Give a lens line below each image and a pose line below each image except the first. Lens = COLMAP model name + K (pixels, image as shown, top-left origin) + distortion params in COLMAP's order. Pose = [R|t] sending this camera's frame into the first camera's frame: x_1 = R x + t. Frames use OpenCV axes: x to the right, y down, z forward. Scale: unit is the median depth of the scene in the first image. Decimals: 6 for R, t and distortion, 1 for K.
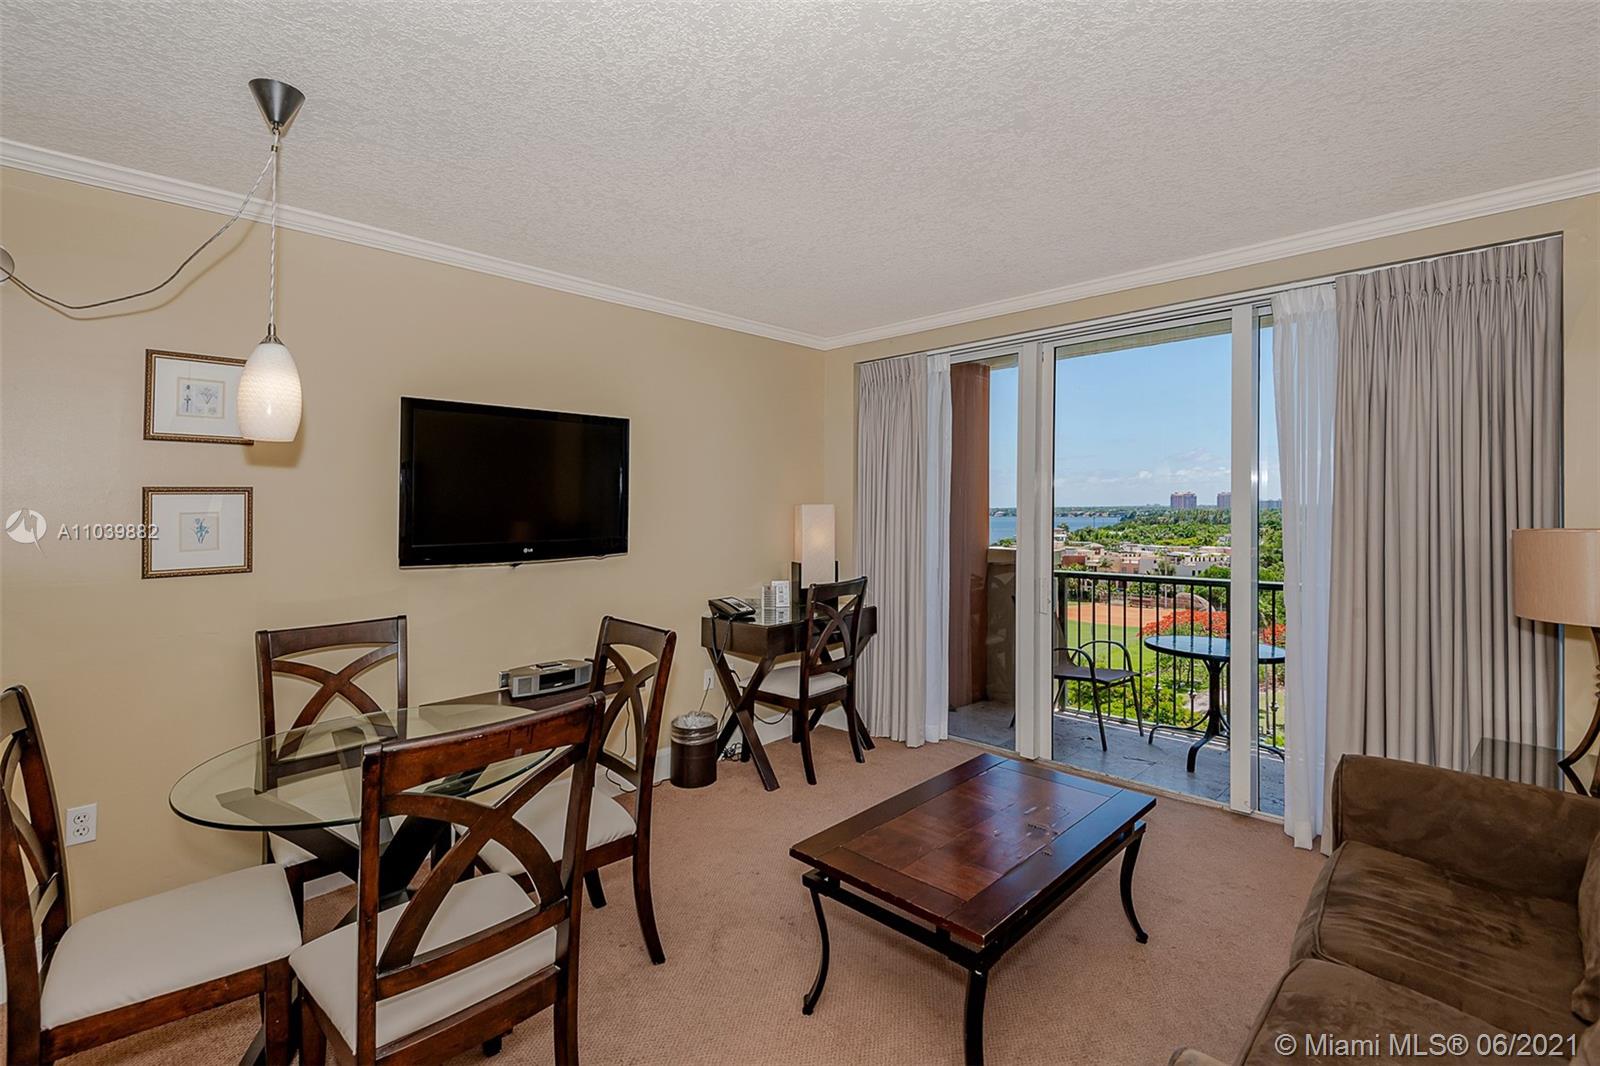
lens RADIAL K [[731.0, 0, 784.1], [0, 731.0, 510.7], [0, 0, 1]] dist [0.020635, -0.010394]
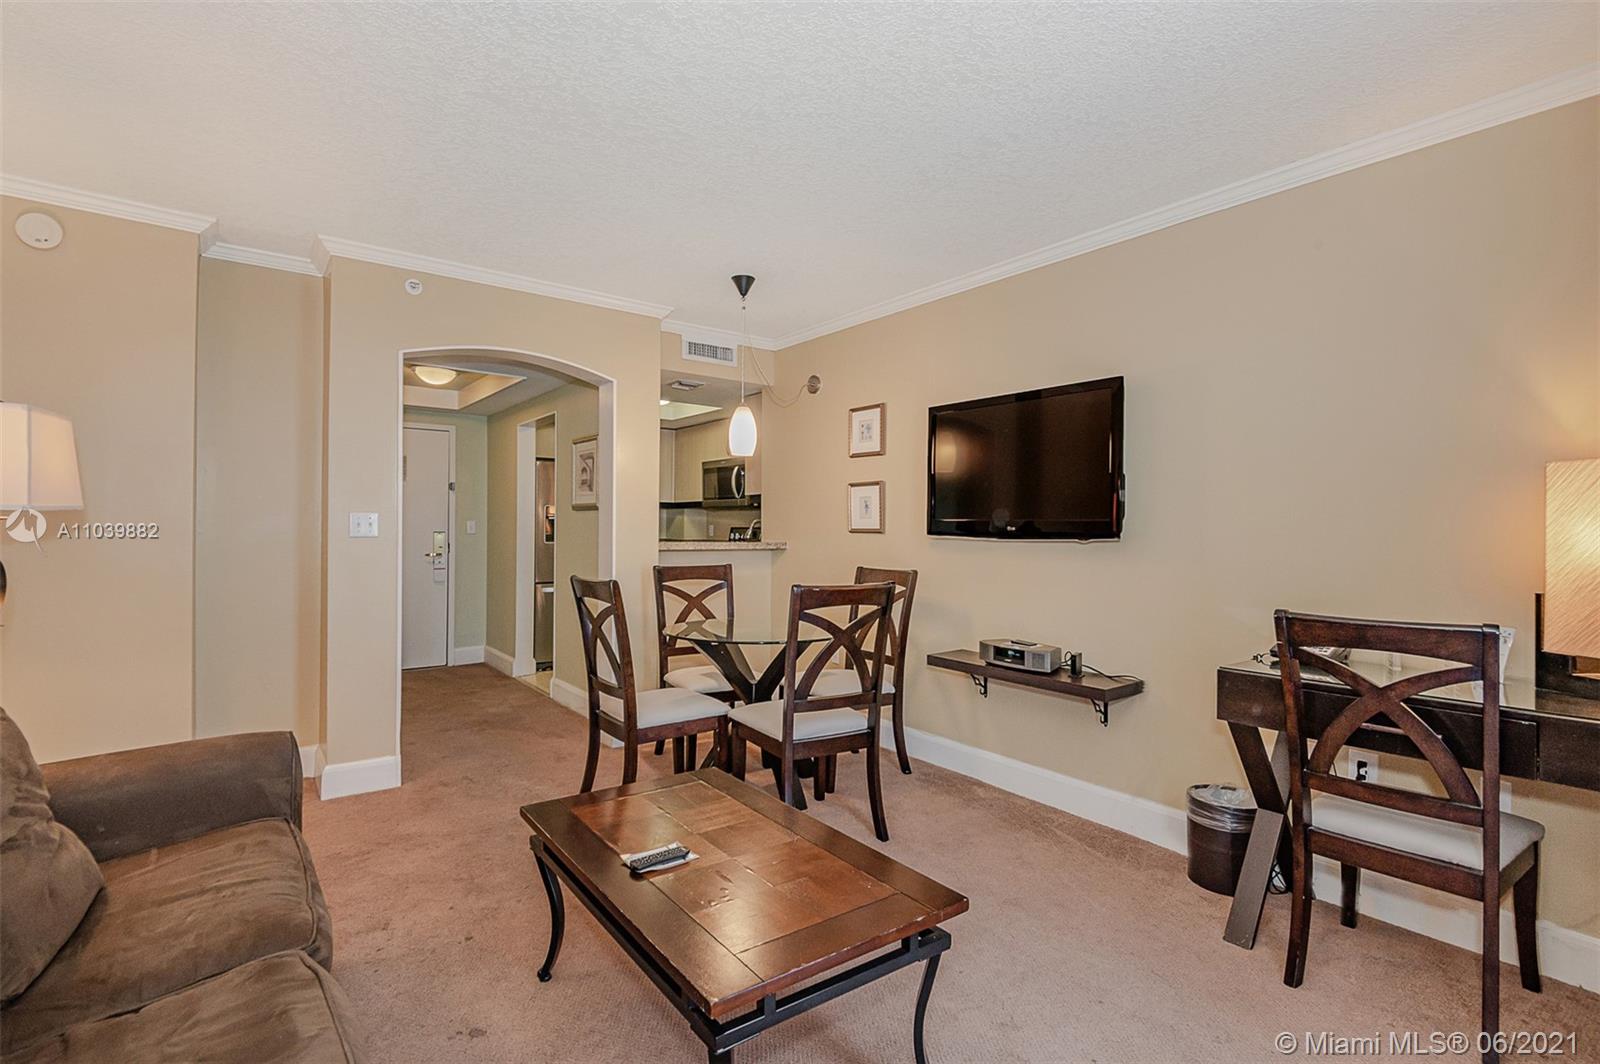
lens RADIAL K [[748.1, 0, 805.4], [0, 748.1, 536.2], [0, 0, 1]] dist [0.000959, -0.003608]
pose [[-0.162978, 0.021798, -0.986389, 0.630072], [-0.015128, 0.999583, 0.024589, 0.035321], [0.986514, 0.018930, -0.162580, 0.734157]]
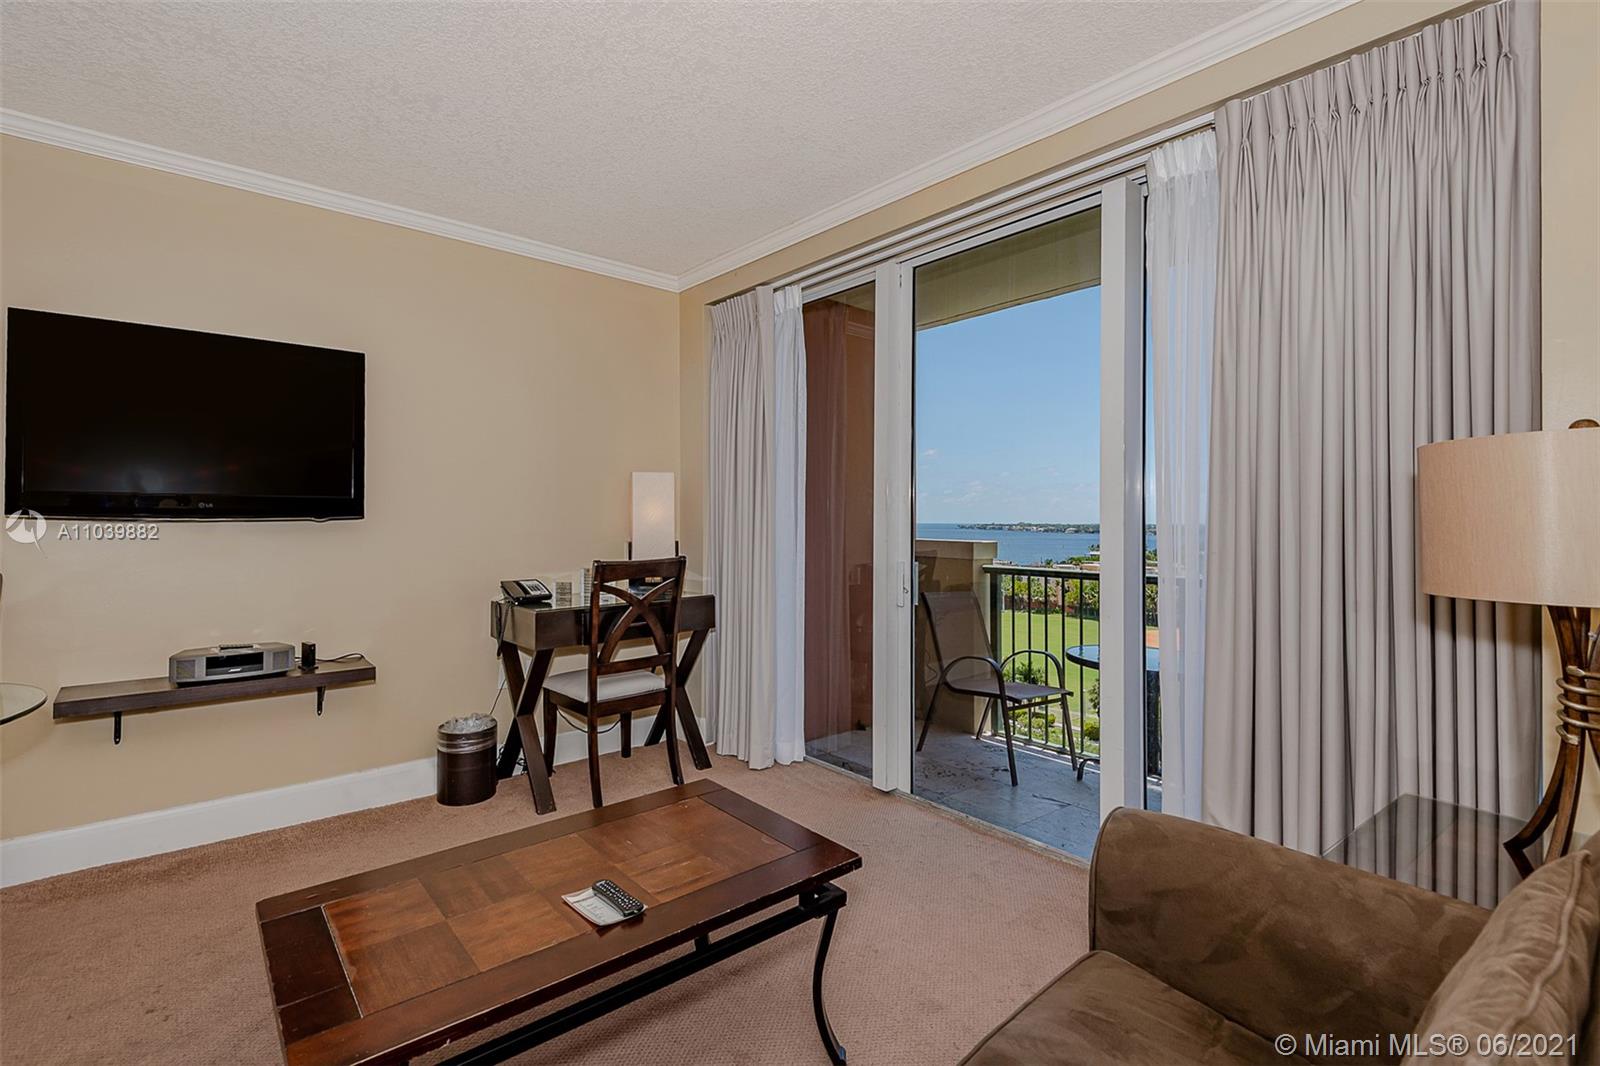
lens RADIAL K [[731.0, 0, 771.7], [0, 731.0, 523.8], [0, 0, 1]] dist [0.020635, -0.010394]
pose [[0.994365, 0.015374, -0.104893, 0.306425], [-0.015965, 0.999861, -0.004798, 0.057224], [0.104805, 0.006445, 0.994472, 0.202859]]
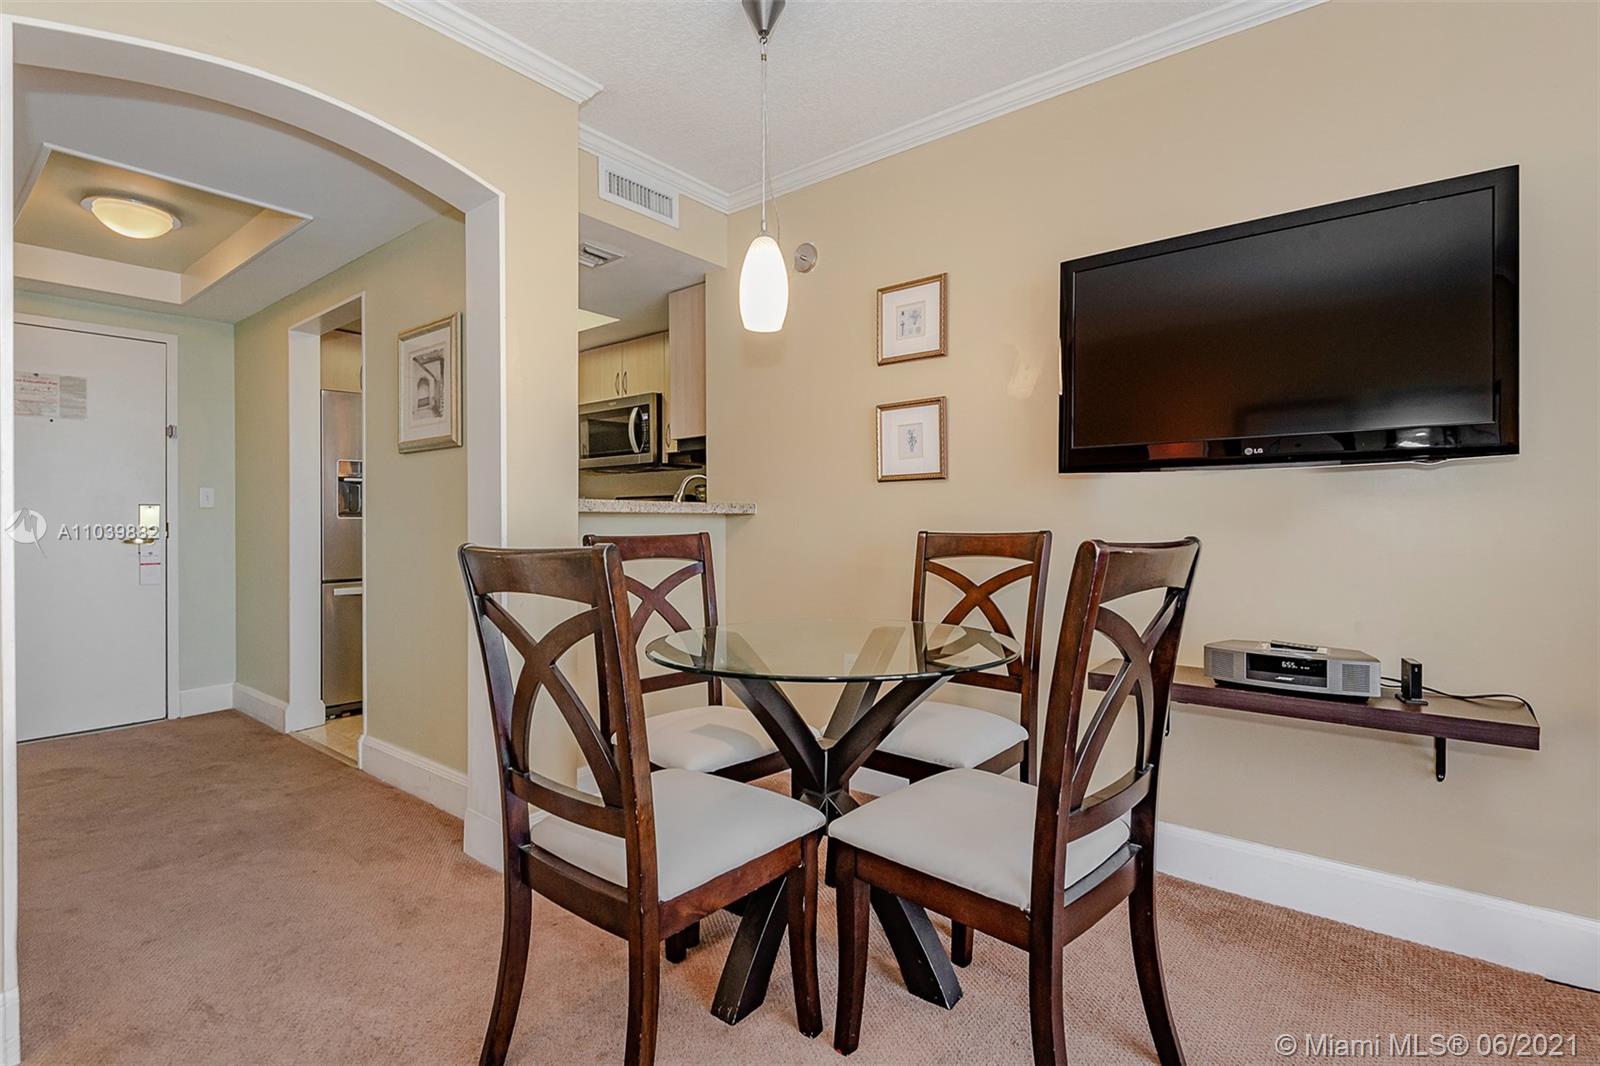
lens RADIAL K [[748.1, 0, 779.3], [0, 748.1, 526.3], [0, 0, 1]] dist [0.000959, -0.003608]
pose [[0.063067, 0.014940, -0.997897, 0.210322], [-0.002518, 0.999887, 0.014811, 0.090631], [0.998006, 0.001578, 0.063098, 0.466186]]
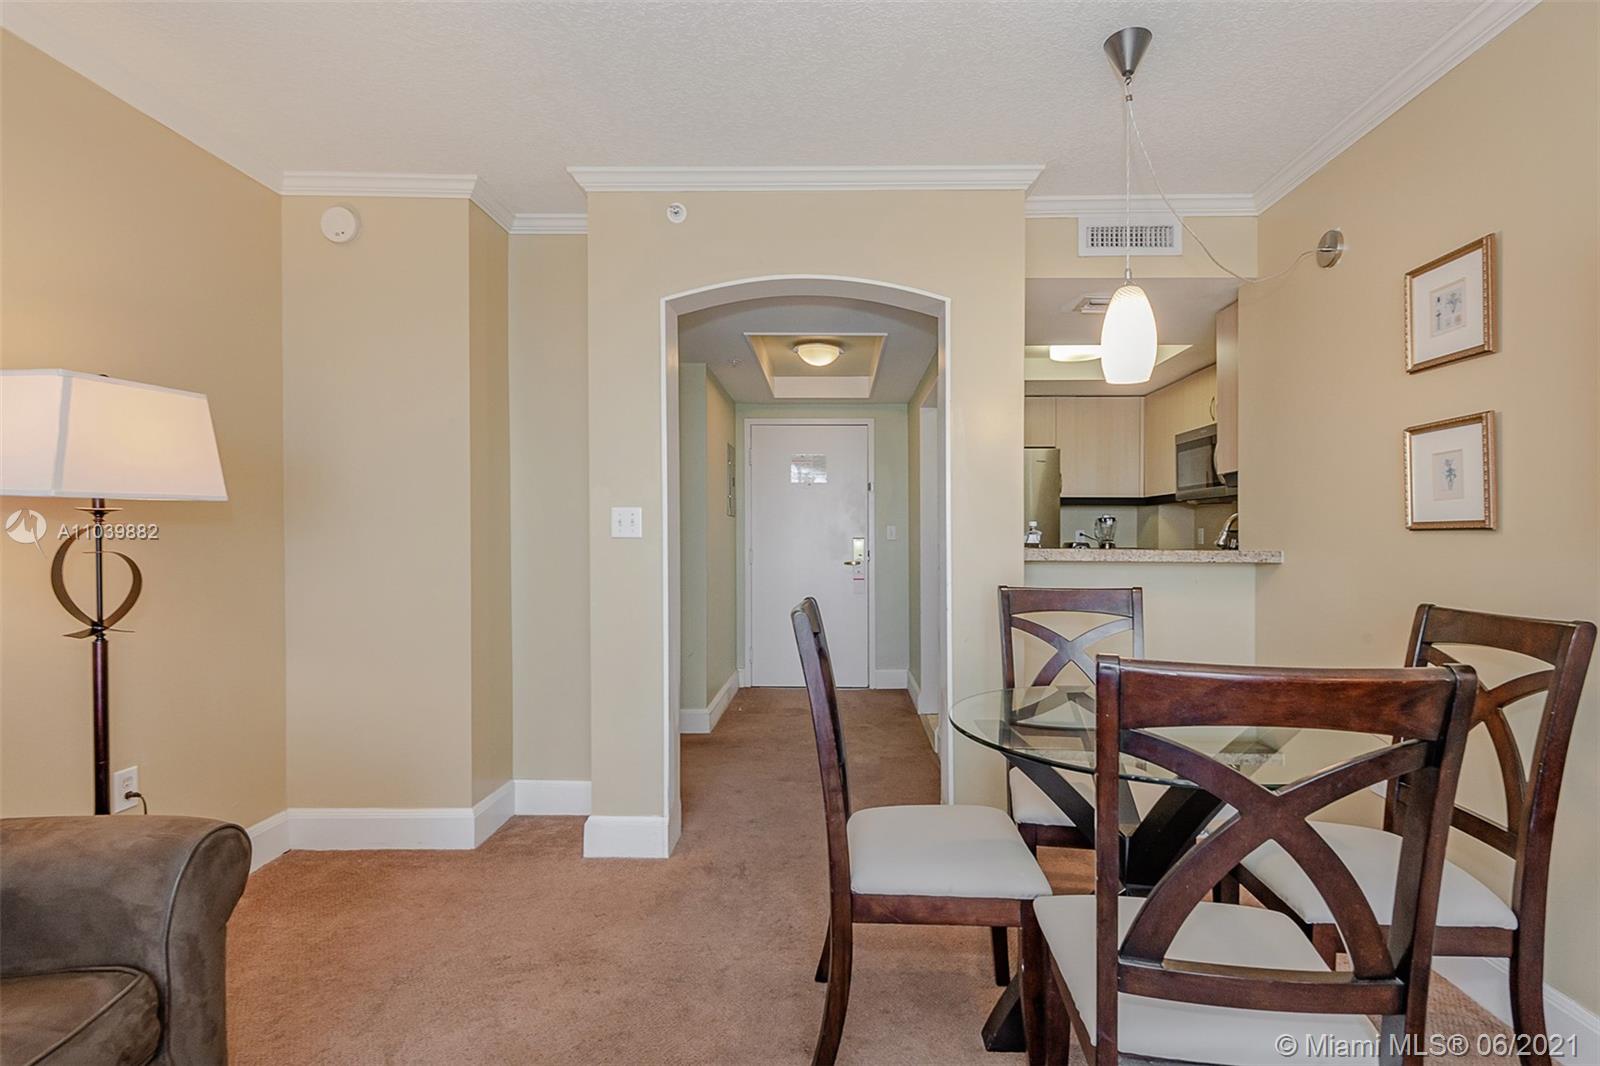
lens RADIAL K [[748.1, 0, 842.3], [0, 748.1, 554.2], [0, 0, 1]] dist [0.000959, -0.003608]
pose [[-0.735600, 0.024883, -0.676959, 0.162084], [-0.000558, 0.999303, 0.037337, 0.054325], [0.677416, 0.027843, -0.735073, 0.738598]]
